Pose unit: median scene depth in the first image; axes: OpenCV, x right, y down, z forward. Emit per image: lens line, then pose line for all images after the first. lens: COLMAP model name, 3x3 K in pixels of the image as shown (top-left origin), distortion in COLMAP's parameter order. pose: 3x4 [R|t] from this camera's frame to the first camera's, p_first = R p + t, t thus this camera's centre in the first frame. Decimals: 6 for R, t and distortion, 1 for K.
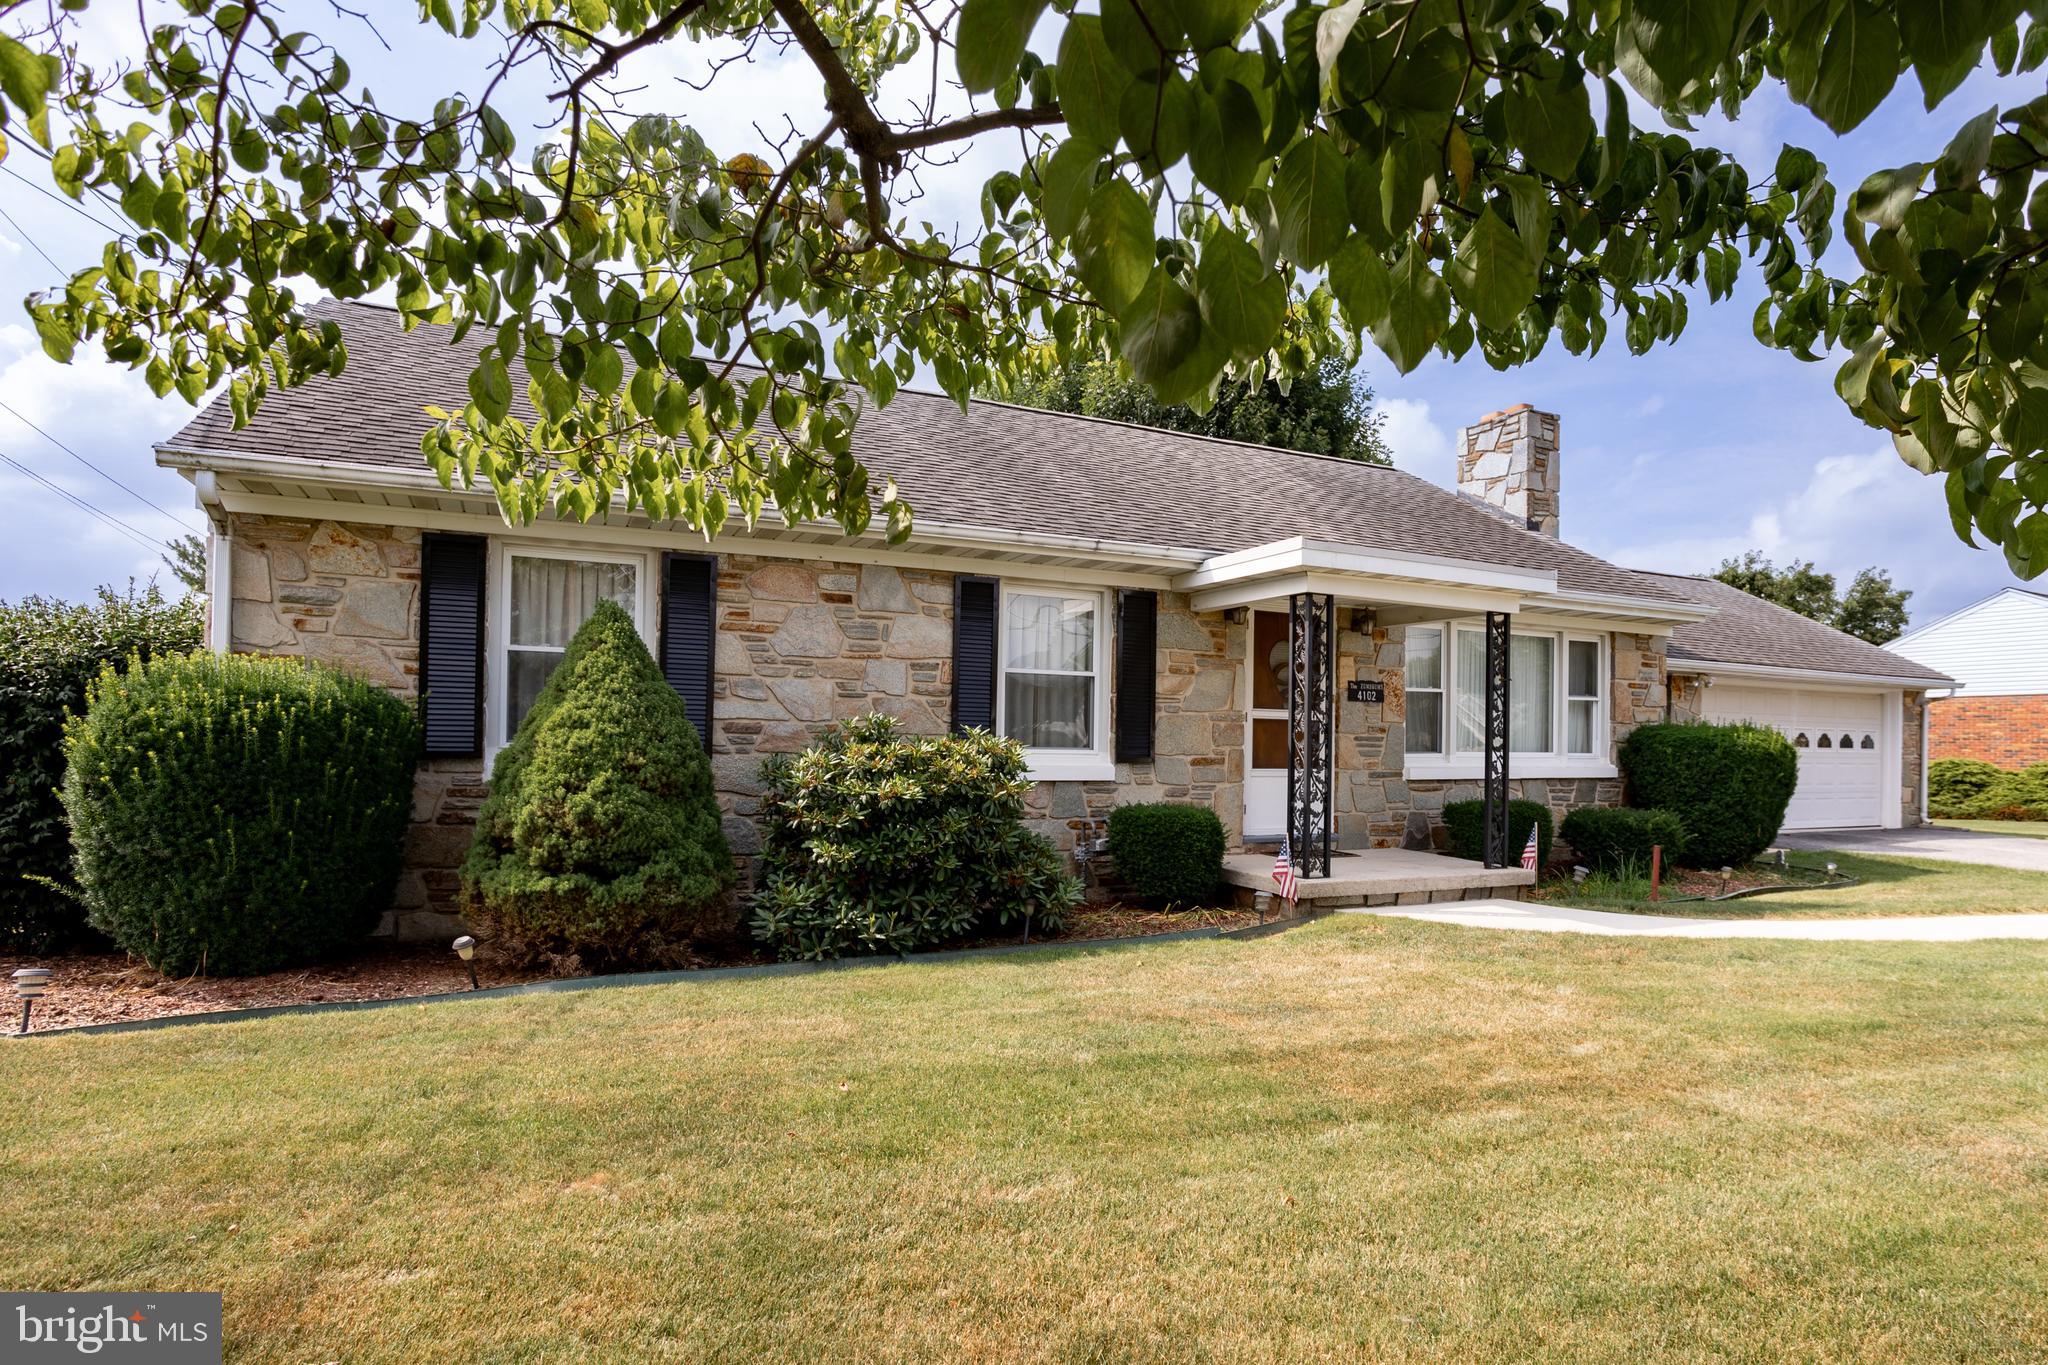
lens RADIAL K [[1112.9, 0, 1152.4], [0, 1112.9, 739.5], [0, 0, 1]] dist [-0.024463, 0.002274]
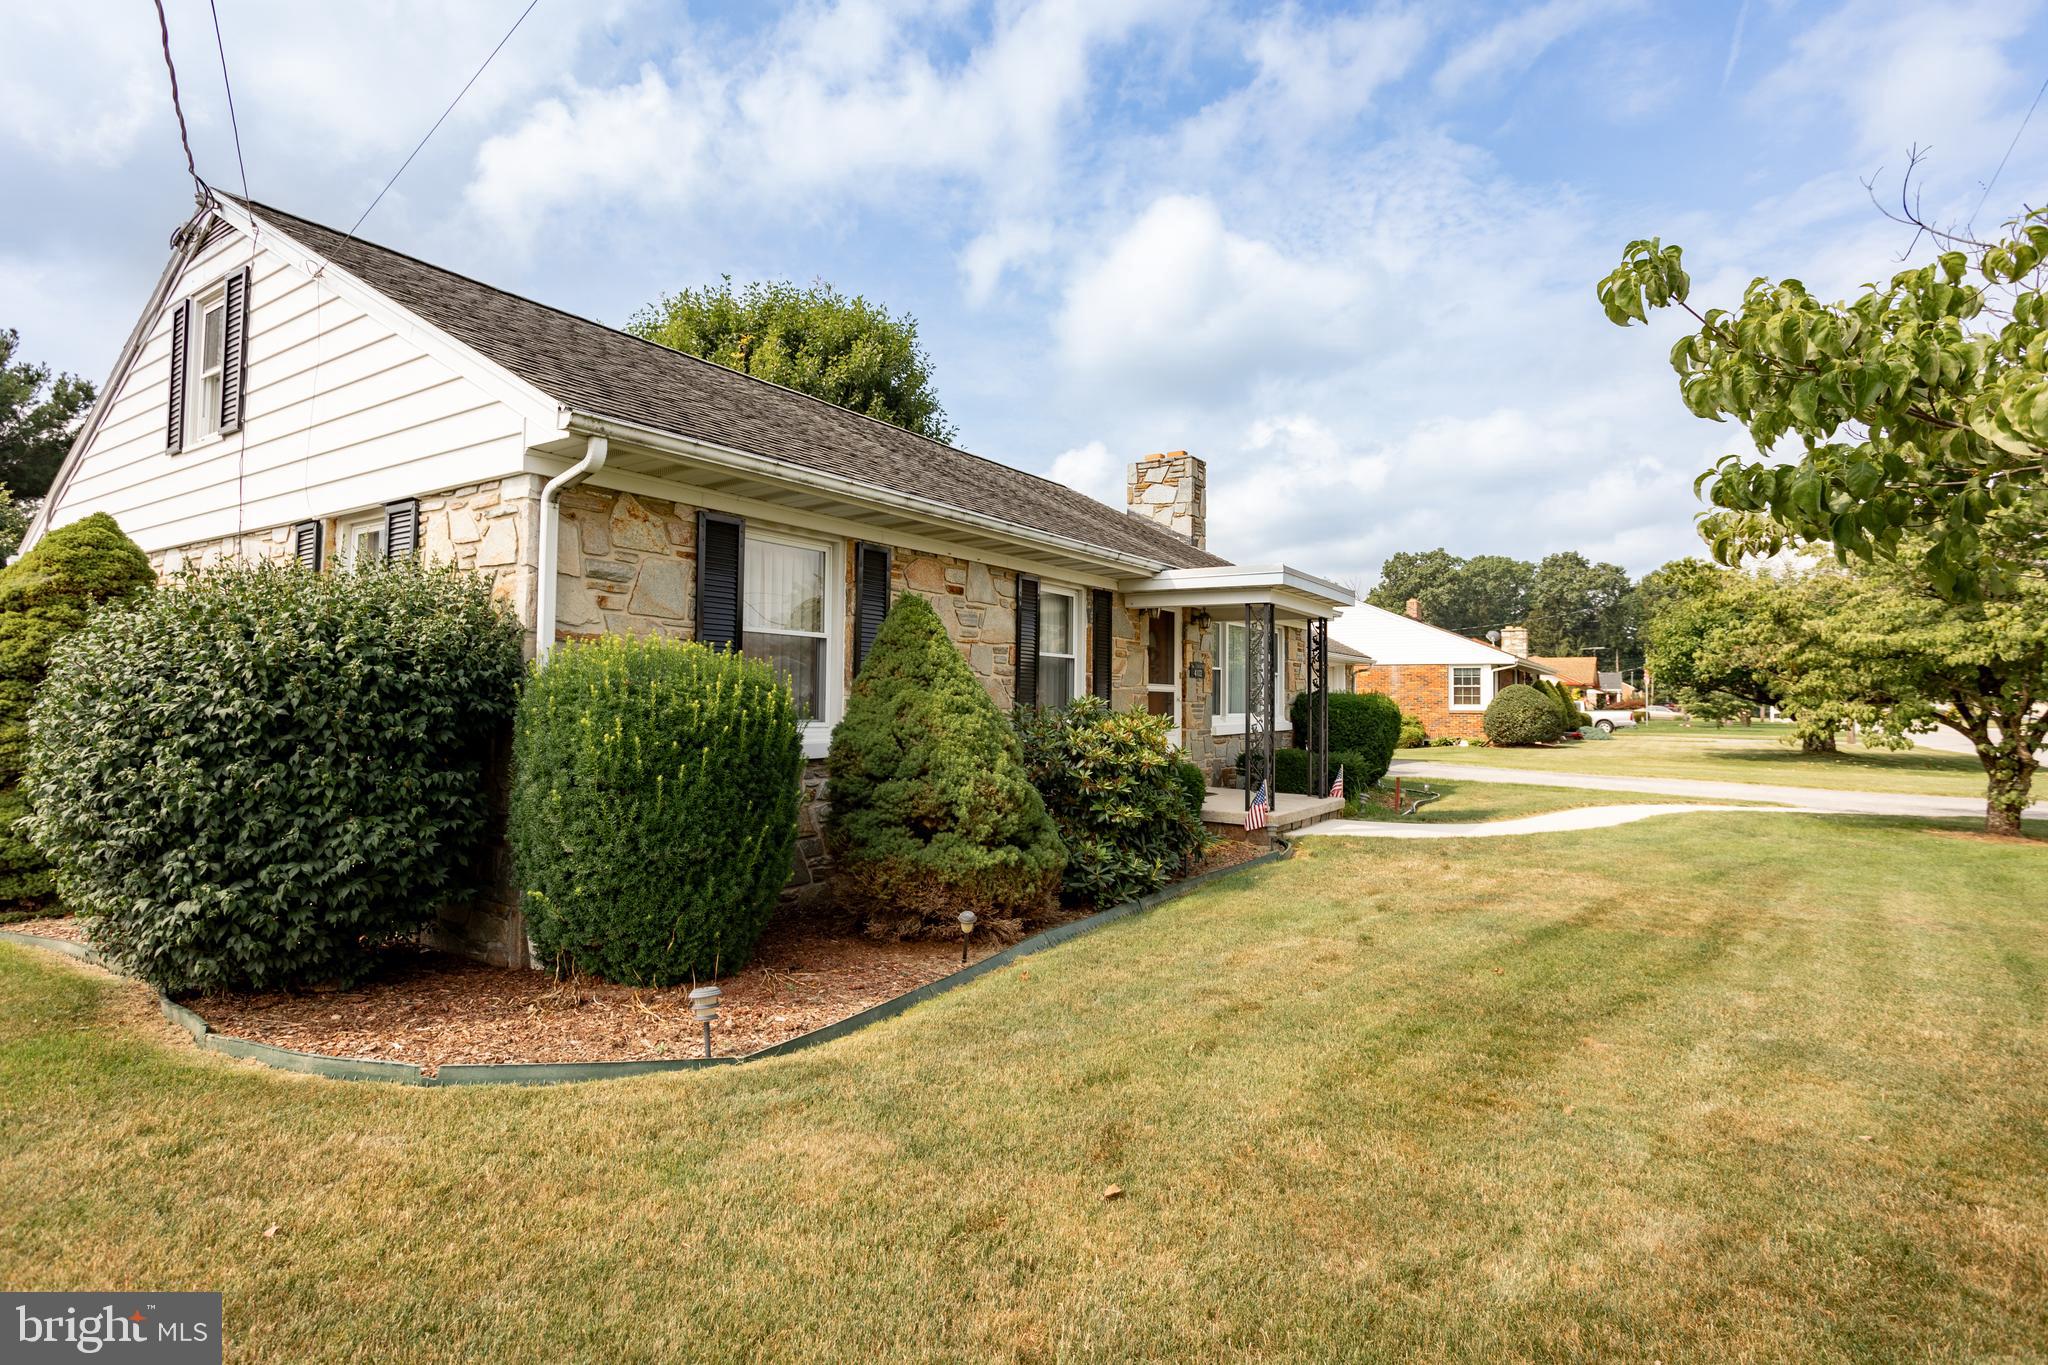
lens RADIAL K [[969.4, 0, 1022.9], [0, 969.4, 680.5], [0, 0, 1]] dist [-0.002926, -0.000045]
pose [[0.889872, 0.005623, 0.456175, -0.655887], [-0.001410, 0.999953, -0.009575, -0.024224], [-0.456208, 0.007877, 0.889838, 0.083173]]
